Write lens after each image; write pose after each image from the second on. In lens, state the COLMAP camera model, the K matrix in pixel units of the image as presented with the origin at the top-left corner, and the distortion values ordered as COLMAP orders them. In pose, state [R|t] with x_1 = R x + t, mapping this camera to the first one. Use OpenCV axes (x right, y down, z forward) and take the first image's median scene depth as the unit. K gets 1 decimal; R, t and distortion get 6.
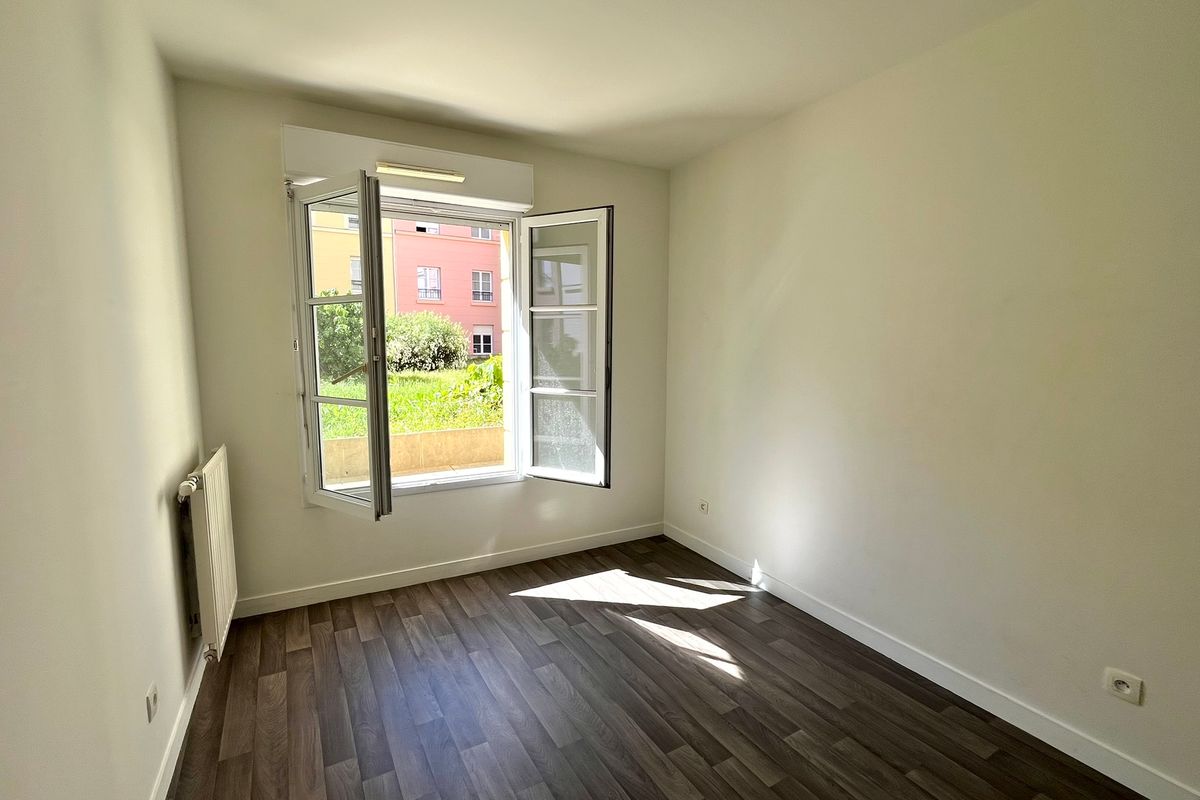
lens RADIAL K [[545.4, 0, 604.1], [0, 545.4, 403.7], [0, 0, 1]] dist [0.001243, 0.000122]
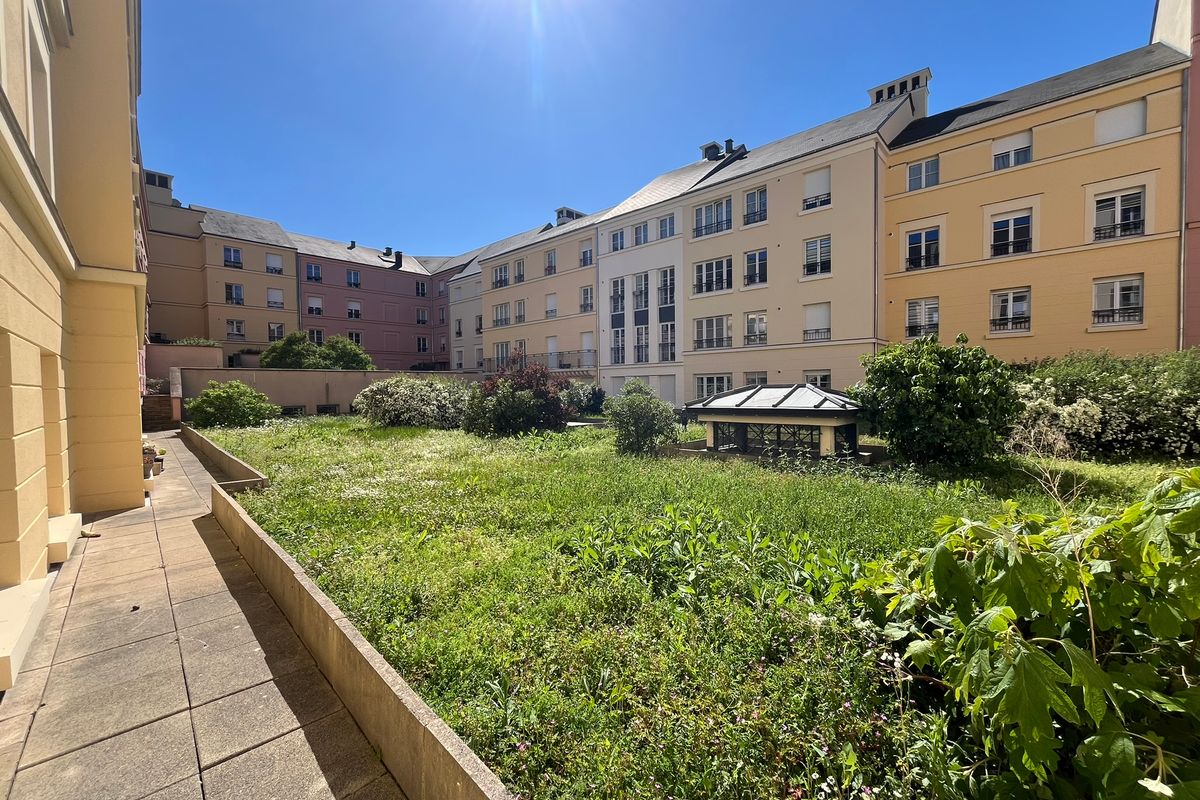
lens RADIAL K [[487.2, 0, 600.1], [0, 487.2, 404.3], [0, 0, 1]] dist [-0.002667, 0.000367]
pose [[0.258937, 0.016206, -0.965758, 0.003808], [-0.092594, 0.995671, -0.008118, -0.053358], [0.961446, 0.091525, 0.259317, 0.303370]]
